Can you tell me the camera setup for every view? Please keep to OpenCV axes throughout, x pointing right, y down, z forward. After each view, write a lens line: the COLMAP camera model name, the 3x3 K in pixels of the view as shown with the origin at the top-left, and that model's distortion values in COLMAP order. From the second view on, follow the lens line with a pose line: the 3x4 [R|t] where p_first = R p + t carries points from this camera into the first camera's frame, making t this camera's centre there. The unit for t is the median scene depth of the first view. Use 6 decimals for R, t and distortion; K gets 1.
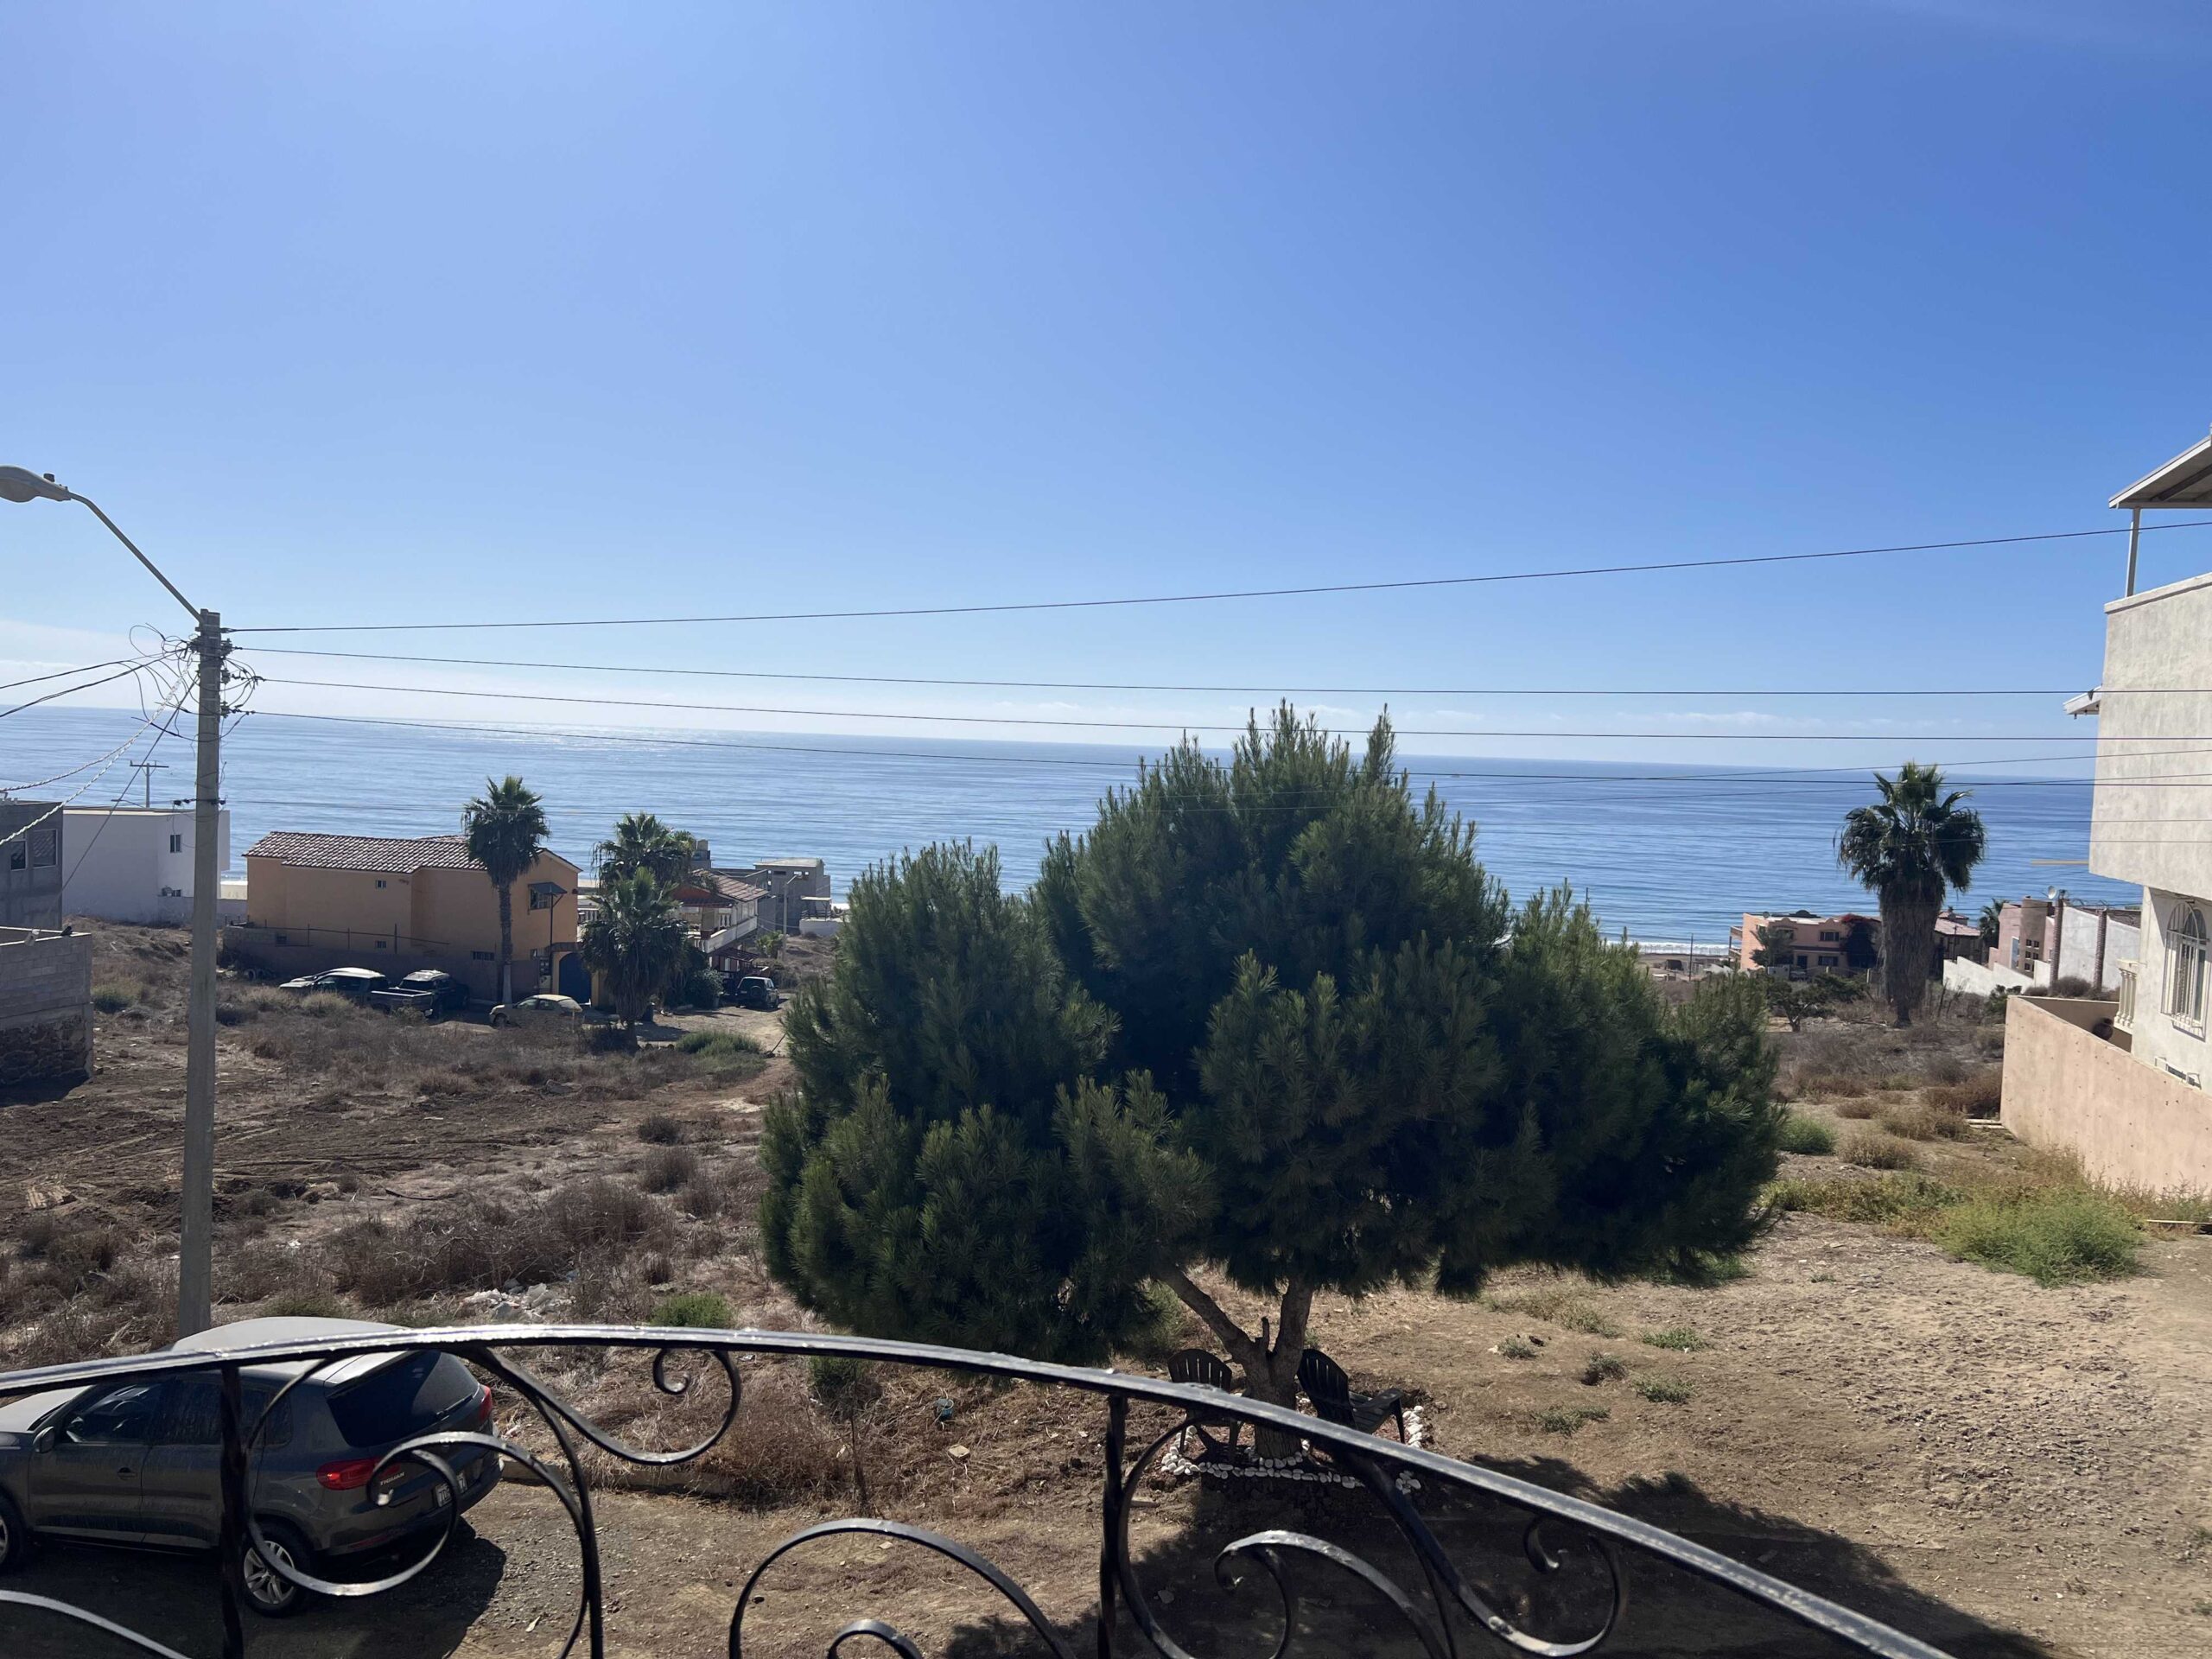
lens RADIAL K [[1632.1, 0, 1106.0], [0, 1632.1, 829.5], [0, 0, 1]] dist [0.081421, -0.099276]
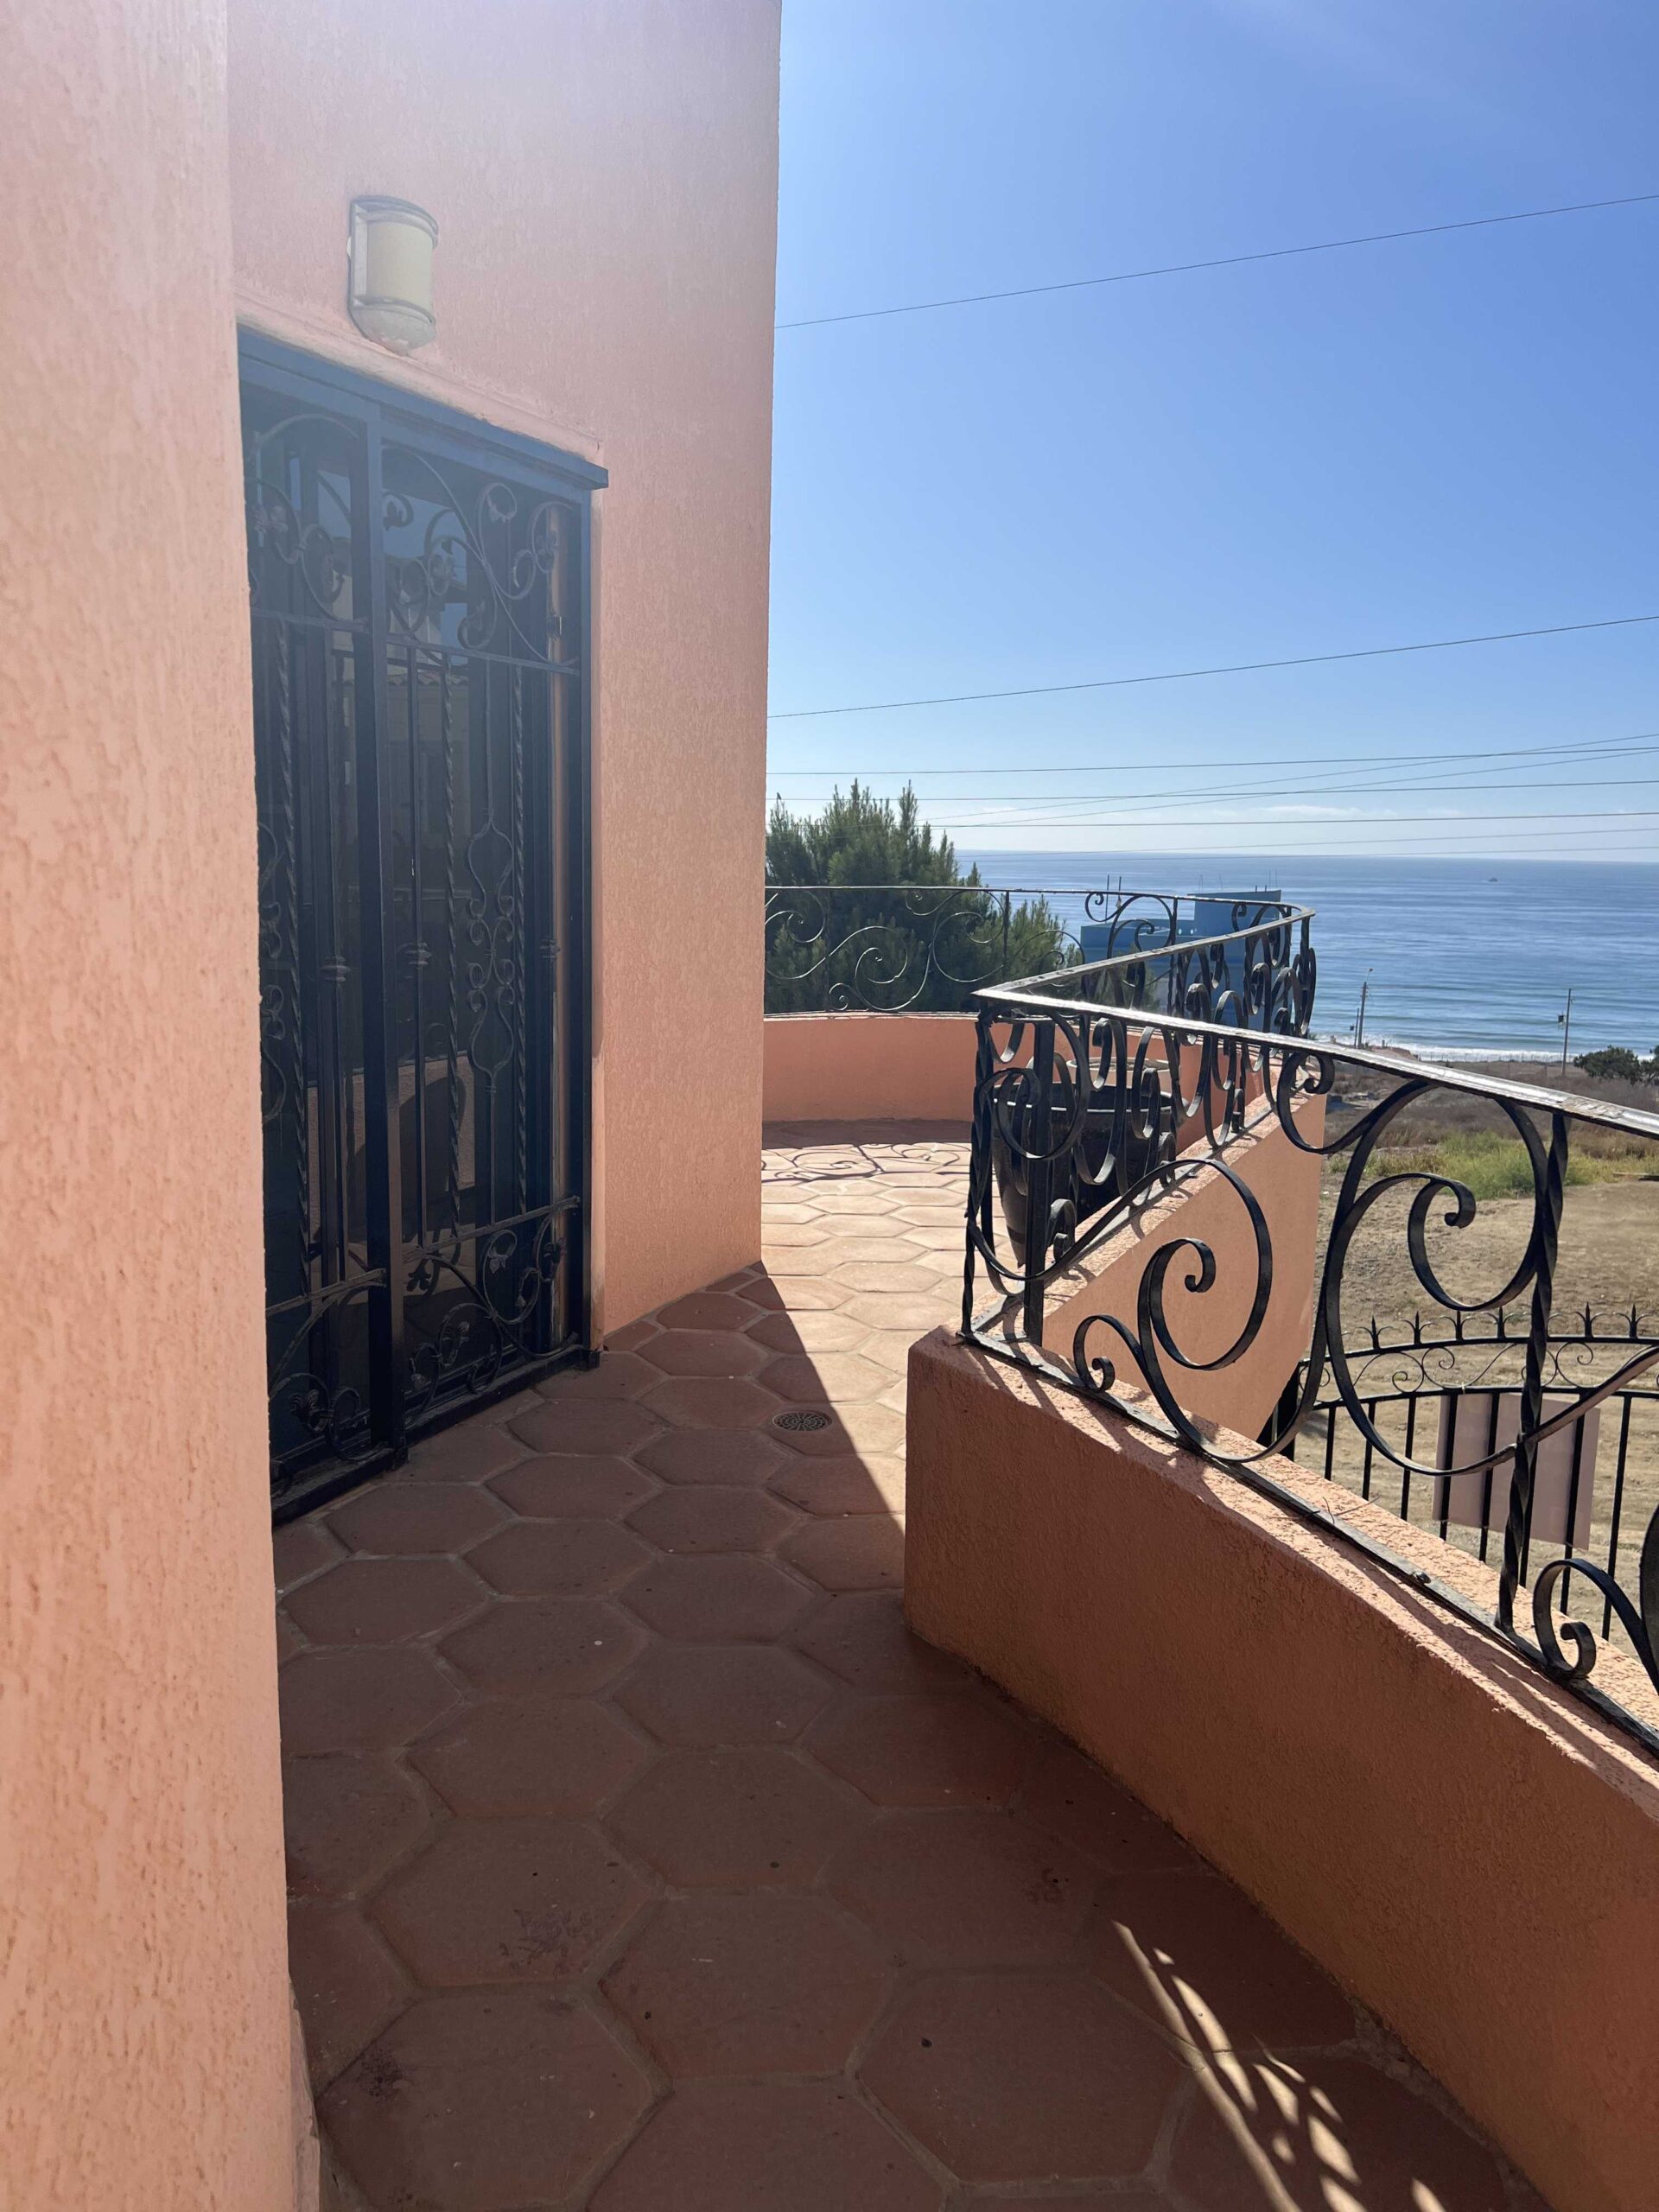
lens RADIAL K [[1683.8, 0, 822.2], [0, 1683.8, 1112.9], [0, 0, 1]] dist [0.086946, -0.125673]
pose [[0.980502, 0.011366, -0.196182, 0.211005], [0.007153, 0.995600, 0.093431, 0.046425], [0.196380, -0.093012, 0.976106, -0.323087]]
